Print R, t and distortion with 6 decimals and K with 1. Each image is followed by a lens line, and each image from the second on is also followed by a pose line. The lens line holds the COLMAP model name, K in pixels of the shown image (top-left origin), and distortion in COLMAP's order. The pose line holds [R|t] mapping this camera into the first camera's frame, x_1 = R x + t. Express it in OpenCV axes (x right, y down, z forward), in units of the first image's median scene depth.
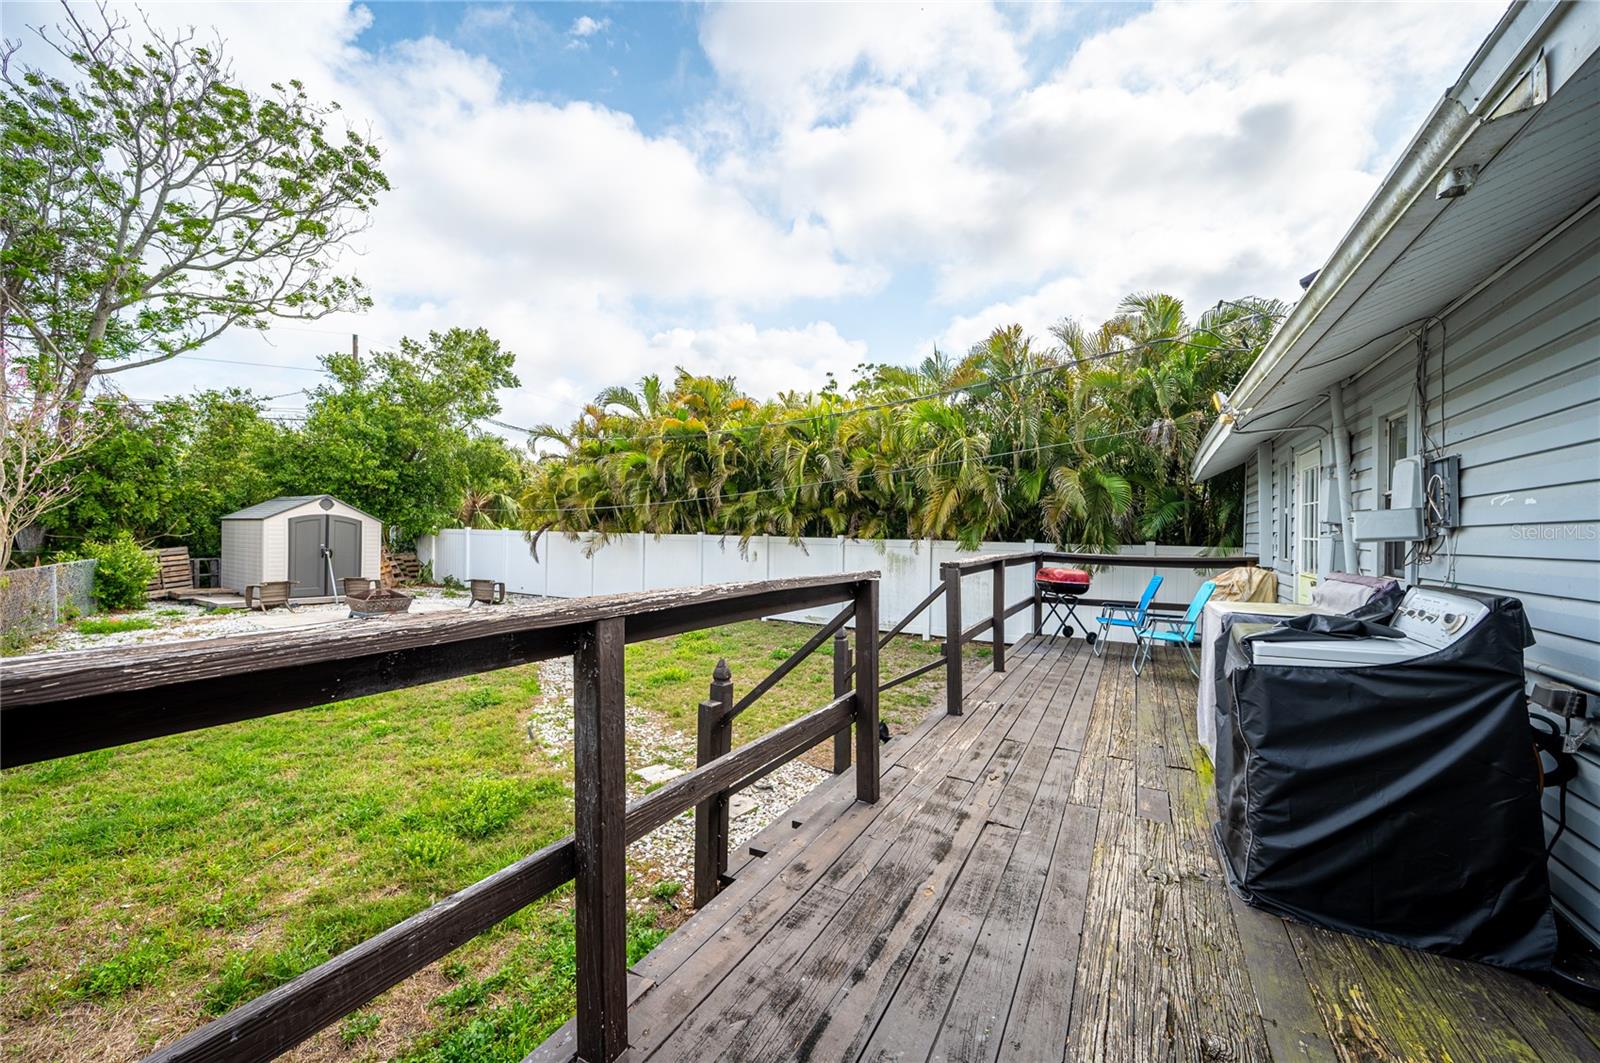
lens RADIAL K [[638.8, 0, 800.6], [0, 638.8, 543.8], [0, 0, 1]] dist [-0.000037, -0.000099]
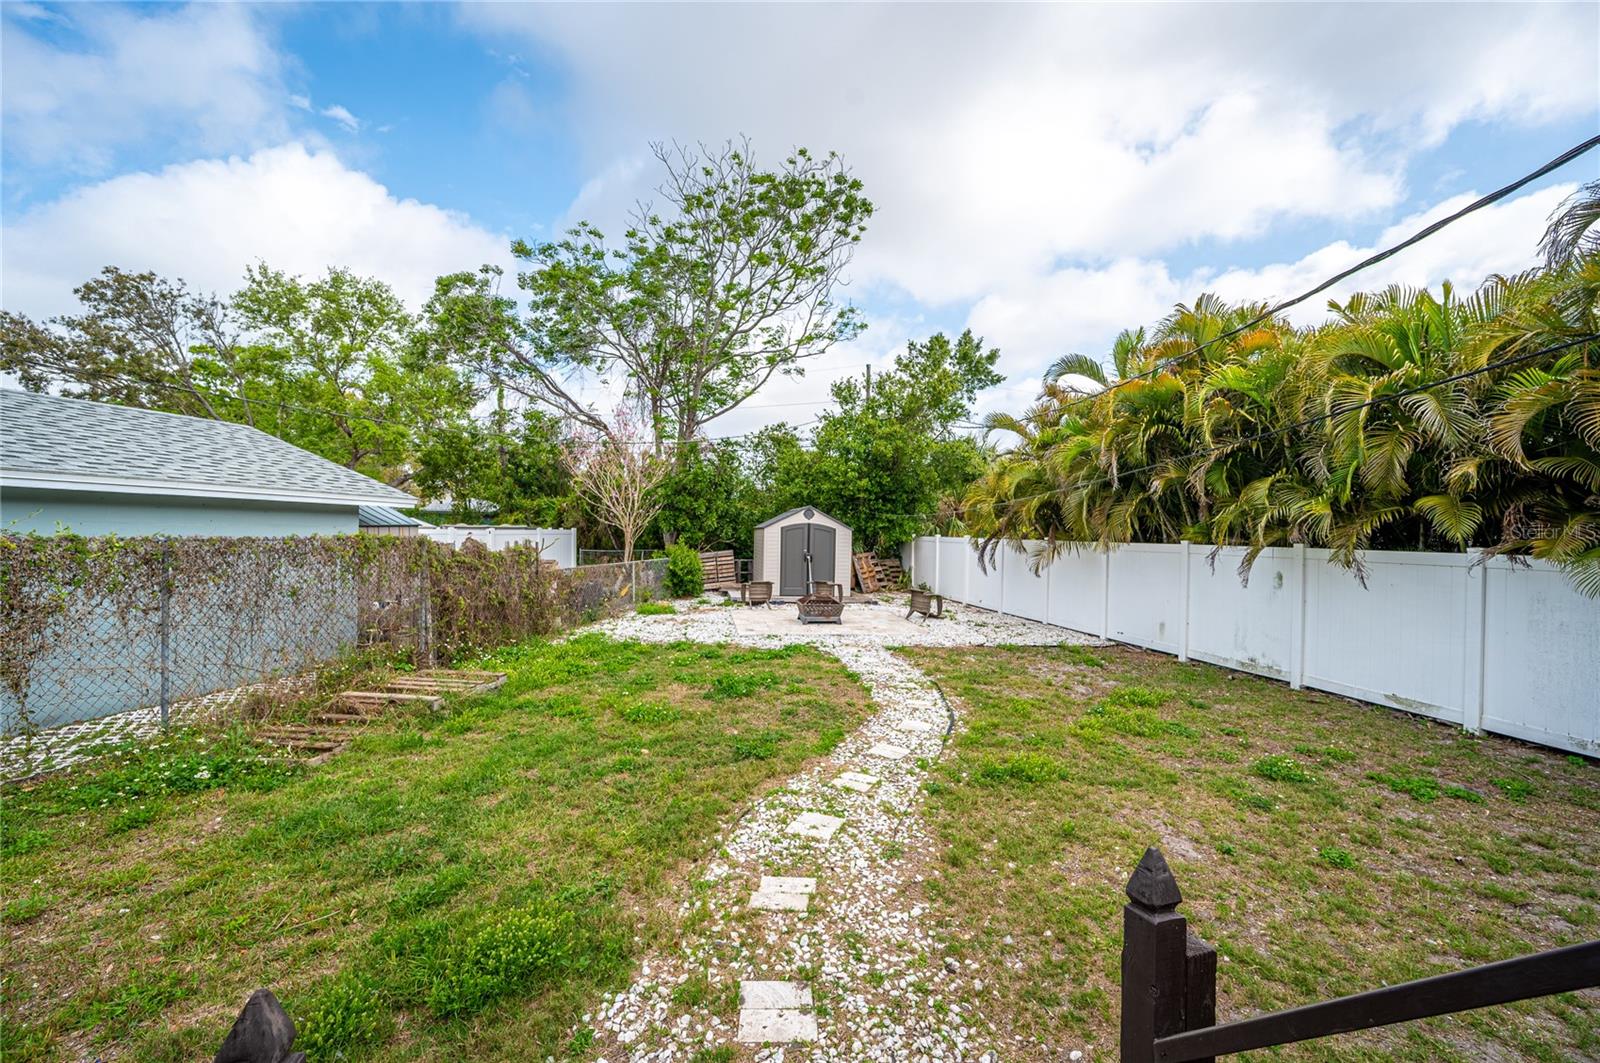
lens RADIAL K [[638.8, 0, 800.6], [0, 638.8, 543.8], [0, 0, 1]] dist [-0.000037, -0.000099]
pose [[0.688564, 0.009648, -0.725112, 0.052950], [-0.019818, 0.999788, -0.005516, -0.003326], [0.724905, 0.018169, 0.688609, 0.222891]]
